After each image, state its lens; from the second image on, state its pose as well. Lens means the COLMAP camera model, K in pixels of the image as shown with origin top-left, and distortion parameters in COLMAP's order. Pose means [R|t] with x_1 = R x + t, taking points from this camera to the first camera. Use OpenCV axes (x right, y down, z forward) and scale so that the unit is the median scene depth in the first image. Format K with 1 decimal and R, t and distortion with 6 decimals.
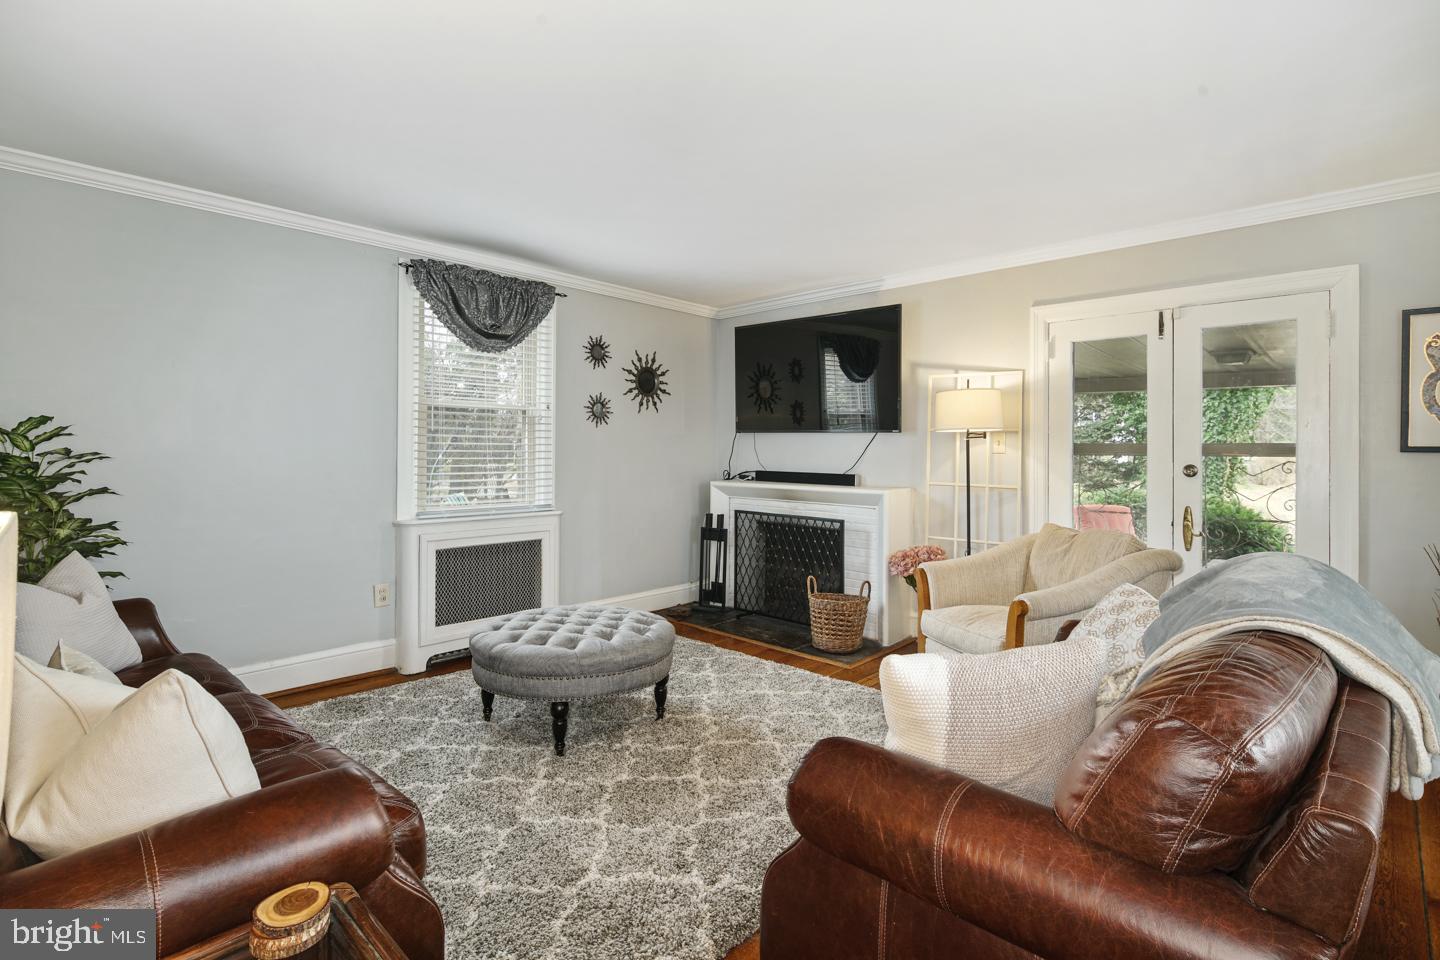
lens RADIAL K [[695.8, 0, 738.1], [0, 695.8, 451.3], [0, 0, 1]] dist [0.000261, -0.000555]
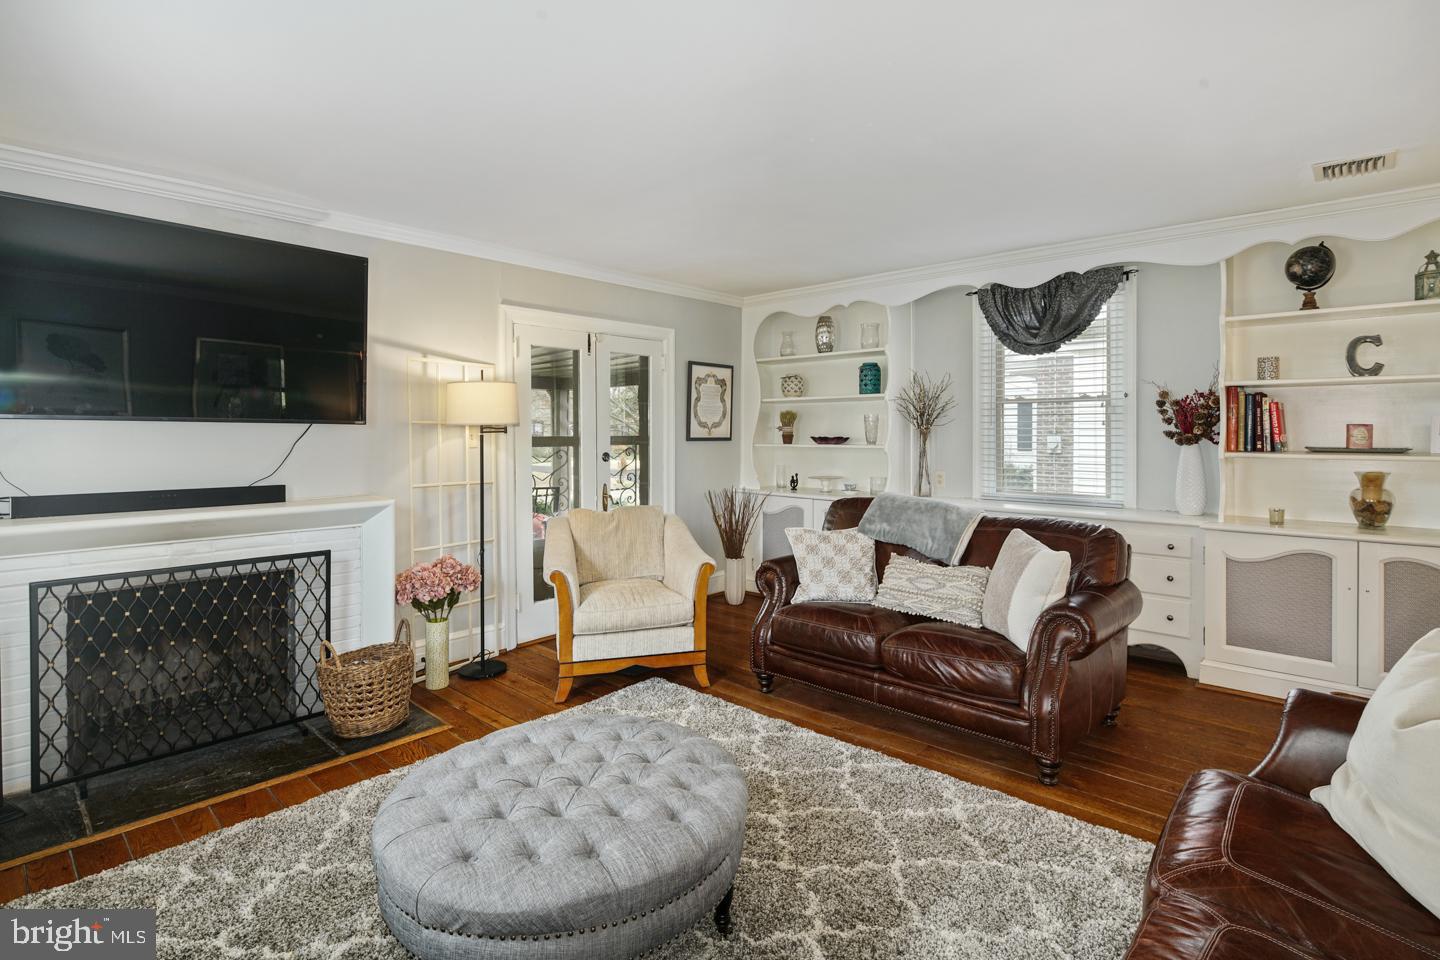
lens RADIAL K [[703.8, 0, 726.8], [0, 703.8, 447.9], [0, 0, 1]] dist [0.004879, -0.000978]
pose [[-0.012714, -0.026324, 0.999573, -0.601620], [0.009116, 0.999609, 0.026441, -0.019906], [-0.999878, 0.009449, -0.012469, 0.662938]]
